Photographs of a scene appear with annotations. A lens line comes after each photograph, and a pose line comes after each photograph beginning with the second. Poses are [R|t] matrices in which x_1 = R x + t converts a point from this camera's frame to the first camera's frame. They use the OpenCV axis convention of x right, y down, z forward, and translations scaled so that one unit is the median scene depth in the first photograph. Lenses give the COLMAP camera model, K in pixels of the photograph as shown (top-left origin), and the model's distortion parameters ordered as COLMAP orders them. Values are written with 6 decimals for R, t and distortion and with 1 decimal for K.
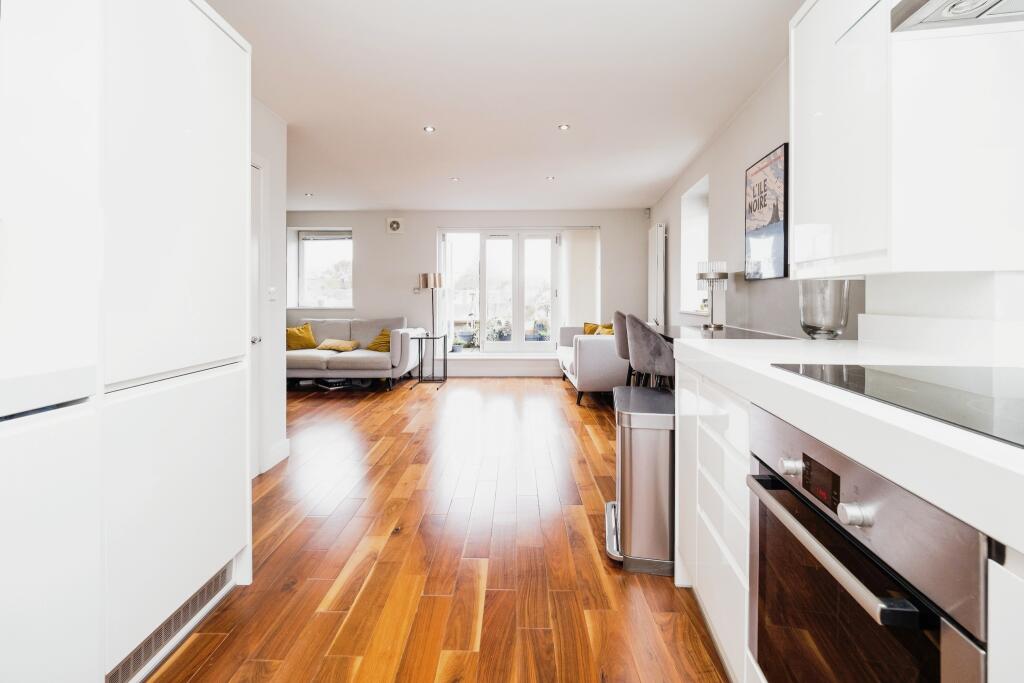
lens RADIAL K [[425.0, 0, 511.7], [0, 425.0, 305.2], [0, 0, 1]] dist [0.000458, -0.000014]
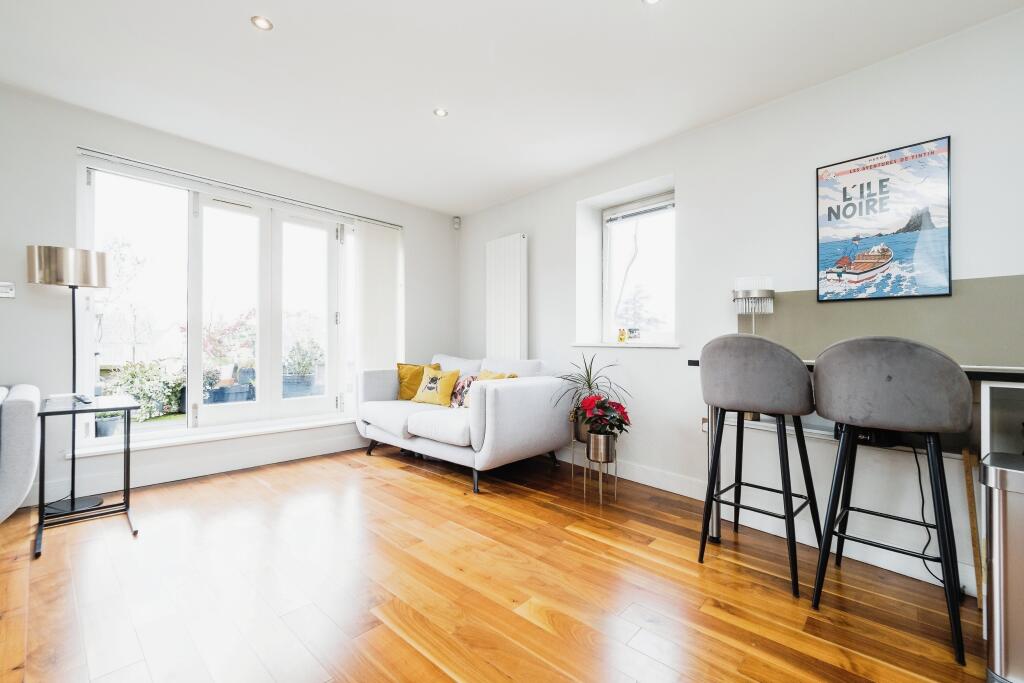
lens RADIAL K [[441.2, 0, 511.0], [0, 441.2, 344.7], [0, 0, 1]] dist [0.001117, -0.000072]
pose [[0.670846, 0.013868, 0.741467, -0.211435], [-0.006998, 0.999899, -0.012370, 0.017400], [-0.741564, 0.003109, 0.670875, 0.386681]]
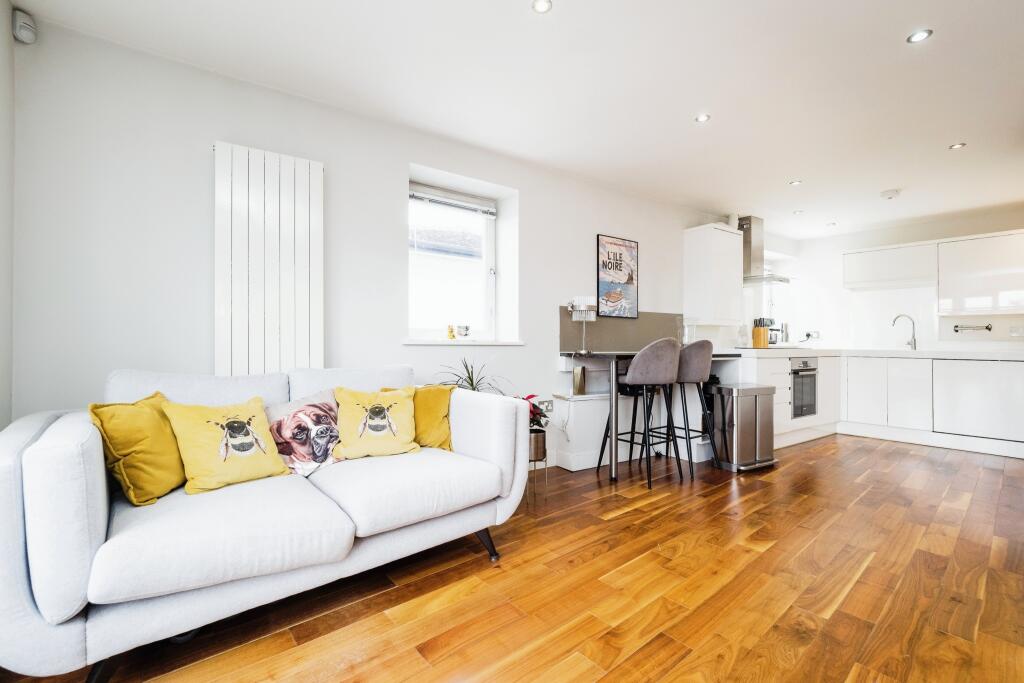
lens RADIAL K [[433.9, 0, 530.5], [0, 433.9, 338.4], [0, 0, 1]] dist [0.000791, -0.000165]
pose [[-0.664599, 0.005298, 0.747181, -0.146076], [0.004683, 0.999985, -0.002926, 0.006710], [-0.747185, 0.001555, -0.664614, 0.919684]]
